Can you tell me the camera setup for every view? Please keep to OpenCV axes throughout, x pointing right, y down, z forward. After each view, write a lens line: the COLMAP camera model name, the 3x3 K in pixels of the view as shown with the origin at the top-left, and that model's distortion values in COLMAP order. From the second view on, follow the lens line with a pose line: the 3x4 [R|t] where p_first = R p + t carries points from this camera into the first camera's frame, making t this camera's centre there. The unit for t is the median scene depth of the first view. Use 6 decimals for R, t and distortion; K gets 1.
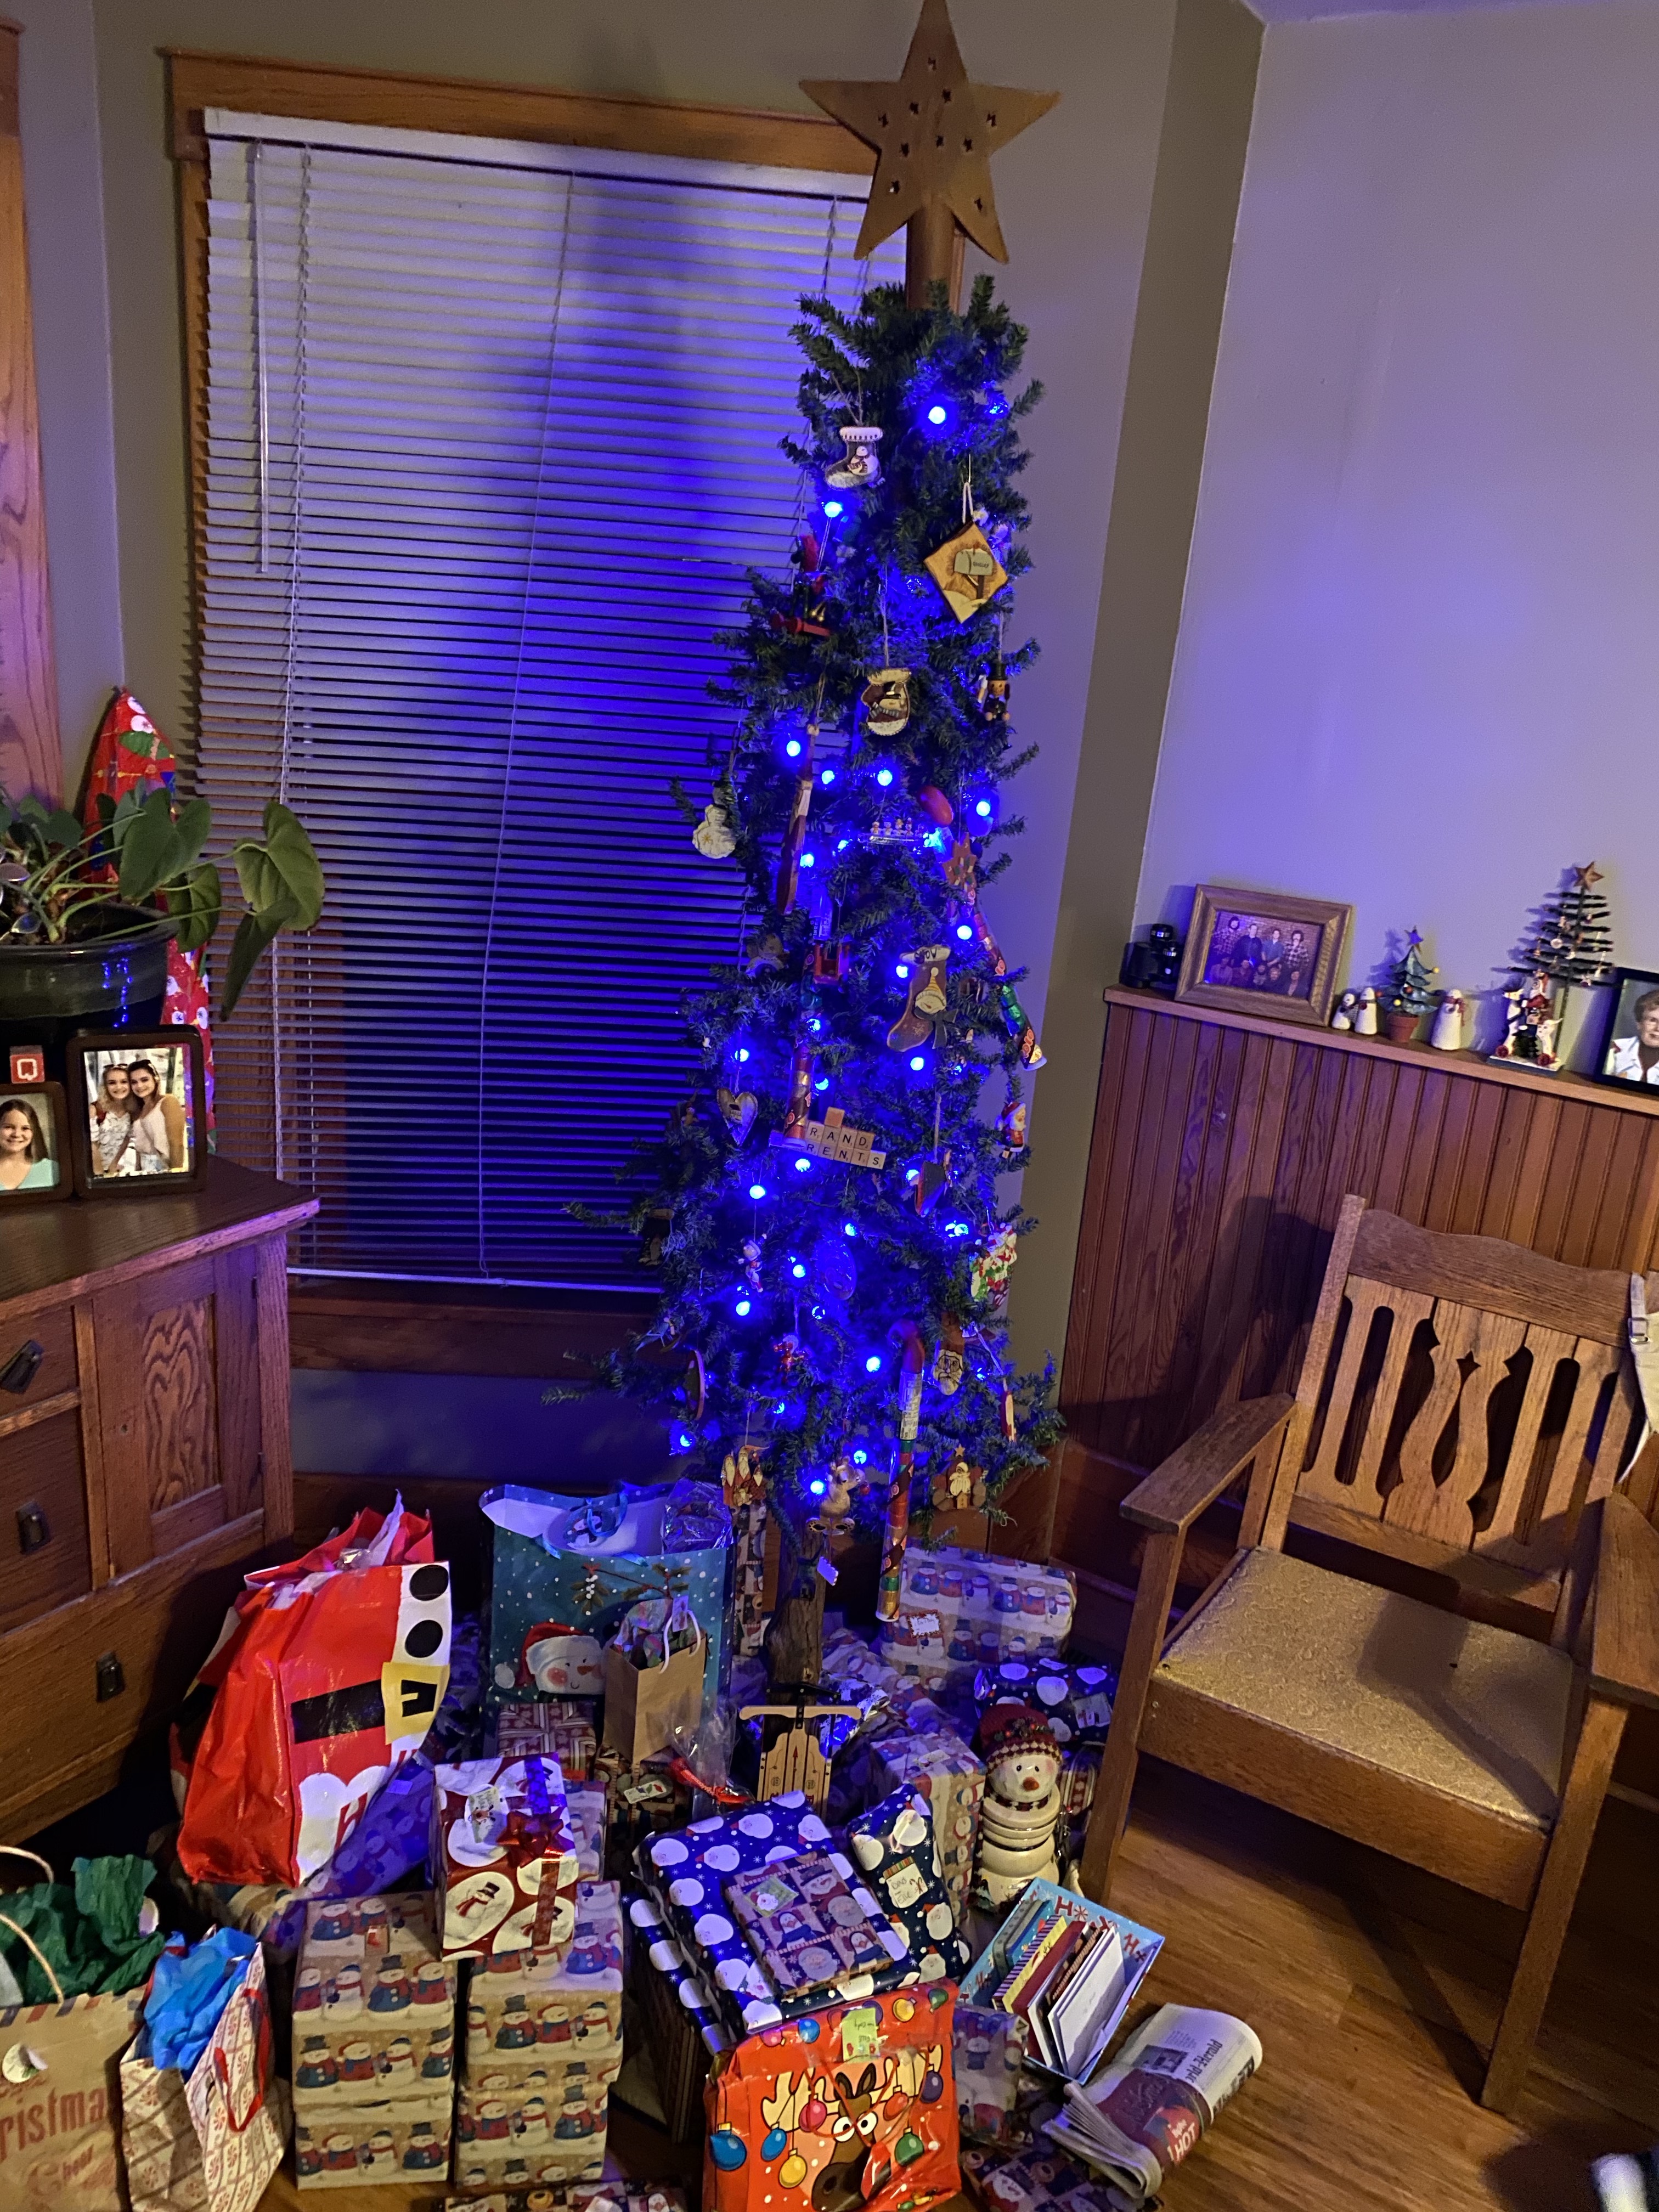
lens RADIAL K [[1696.4, 0, 837.8], [0, 1696.4, 1112.4], [0, 0, 1]] dist [0.007494, 0.000406]
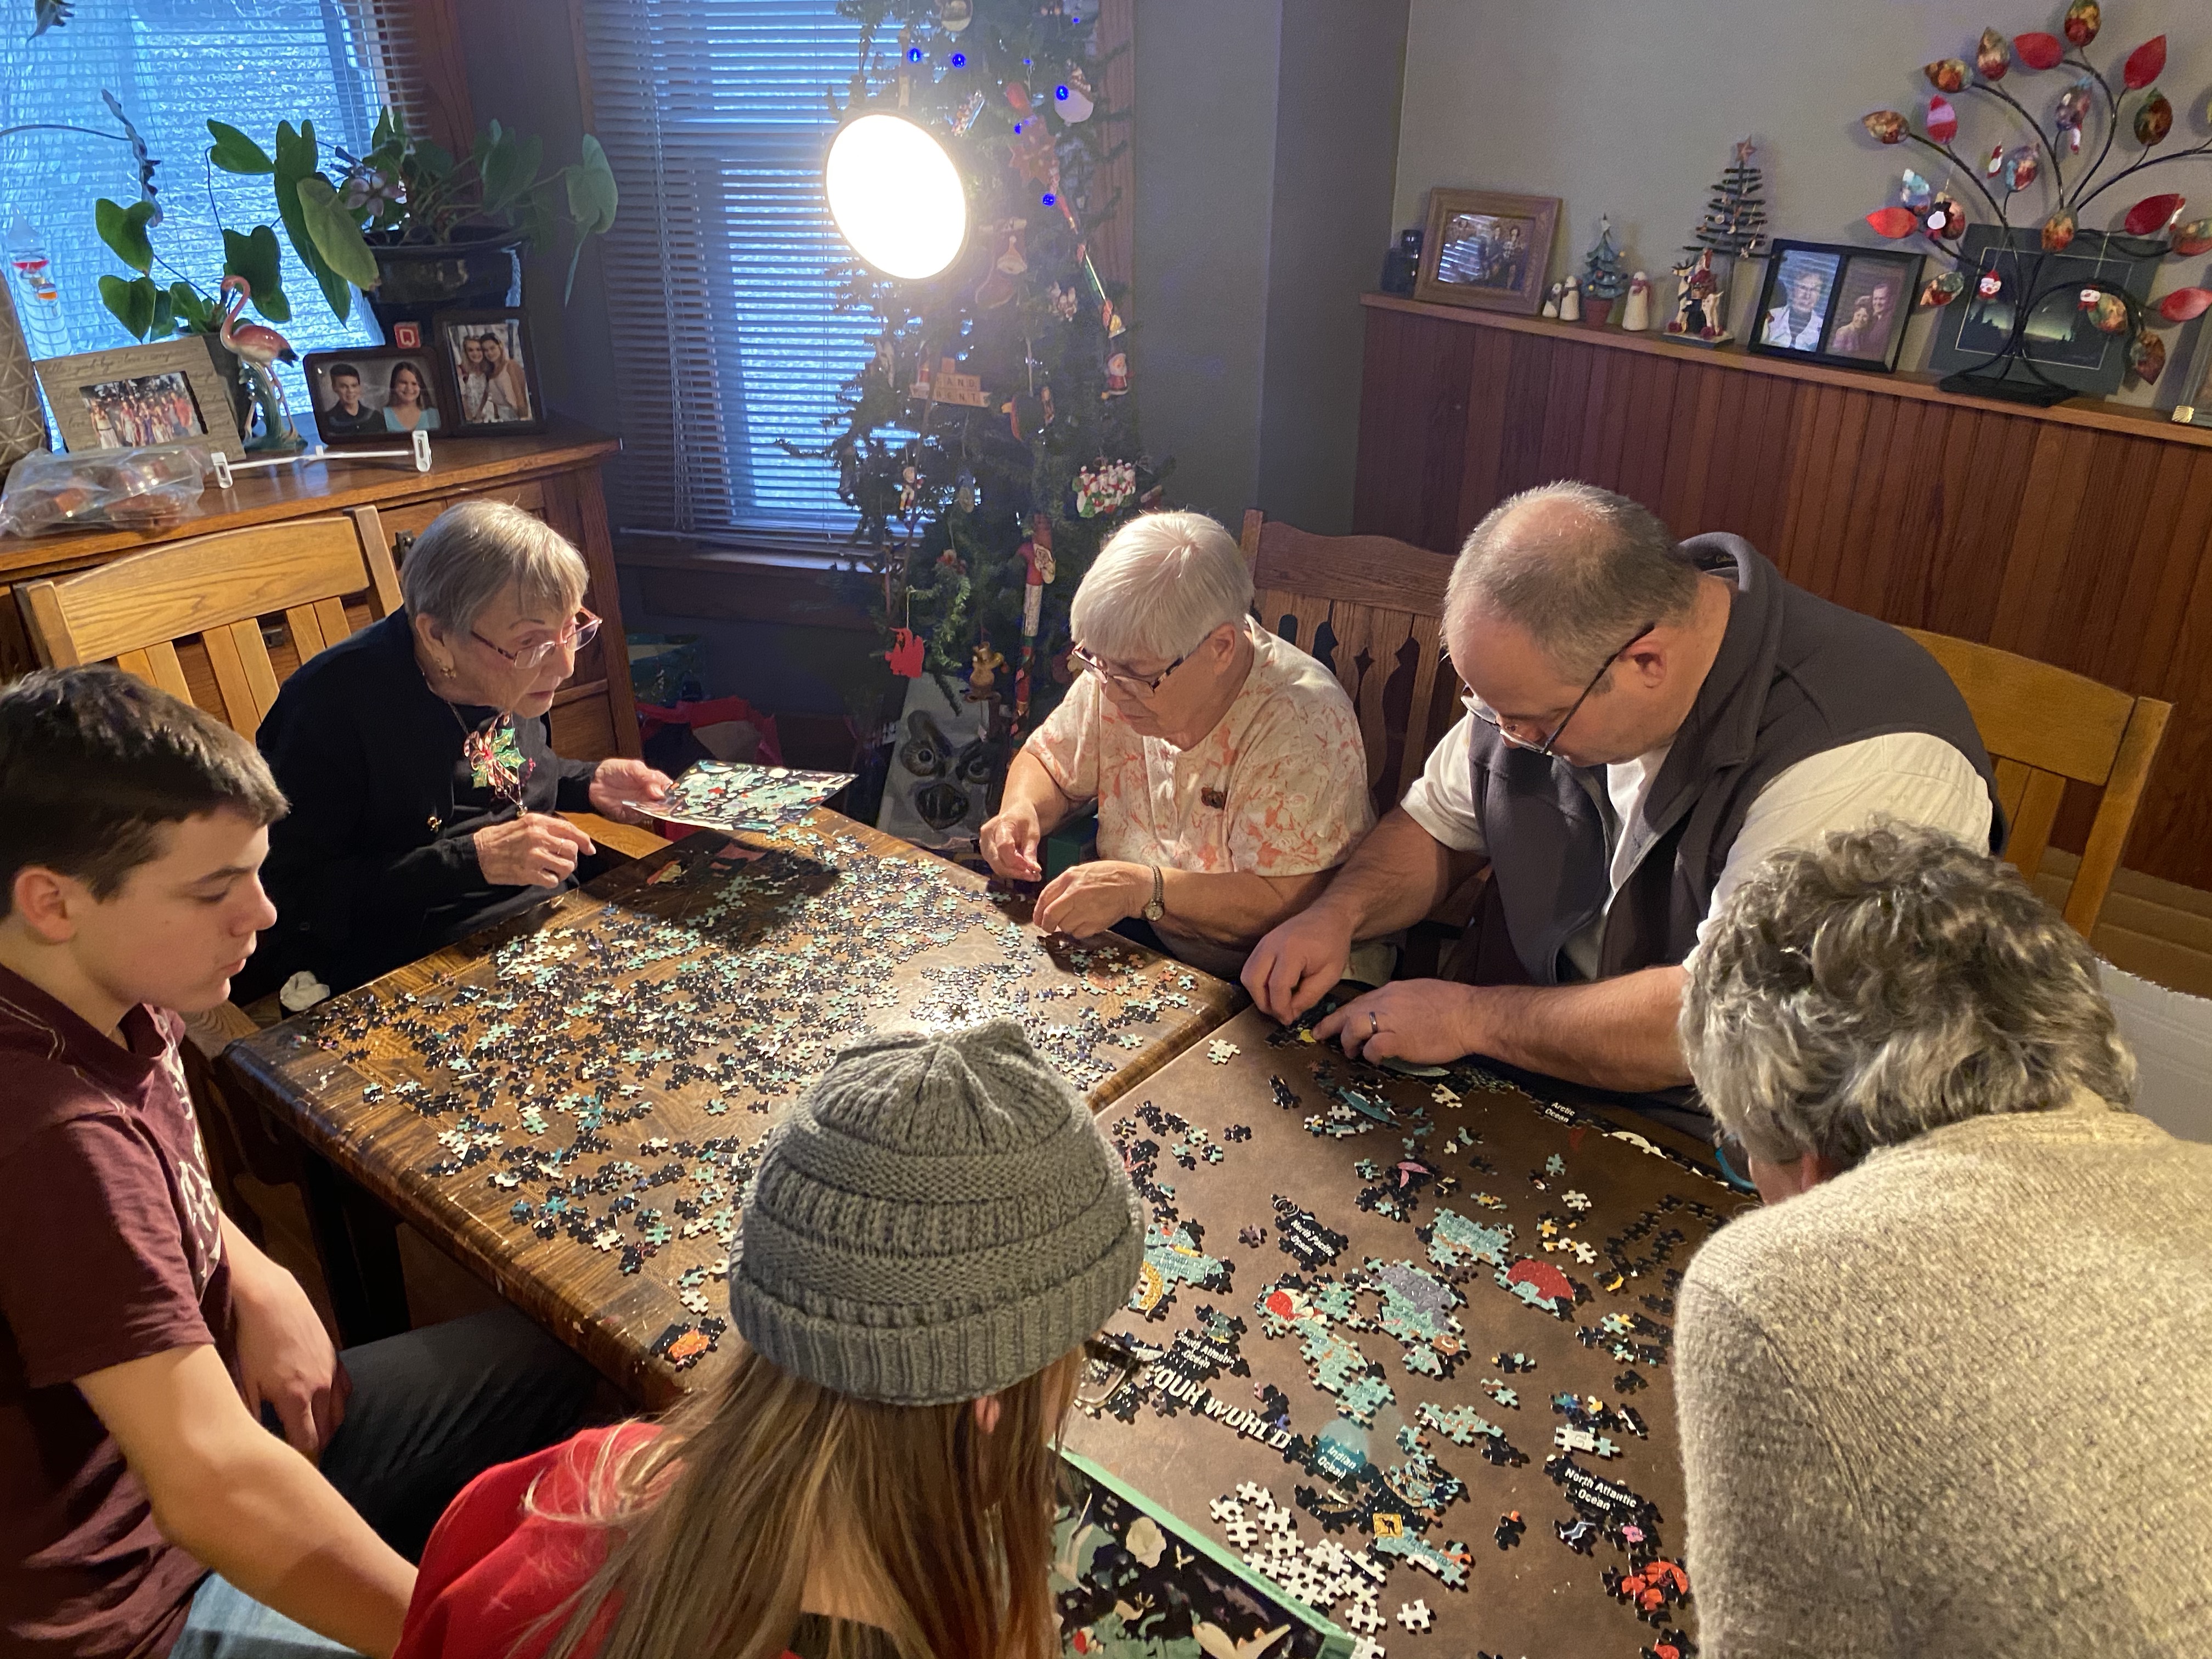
lens RADIAL K [[1696.4, 0, 1124.3], [0, 1696.4, 823.3], [0, 0, 1]] dist [0.007494, 0.000406]
pose [[0.964443, 0.046585, -0.260151, 0.414175], [-0.005823, 0.987849, 0.155305, 0.130275], [0.264225, -0.148269, 0.952996, -0.203445]]
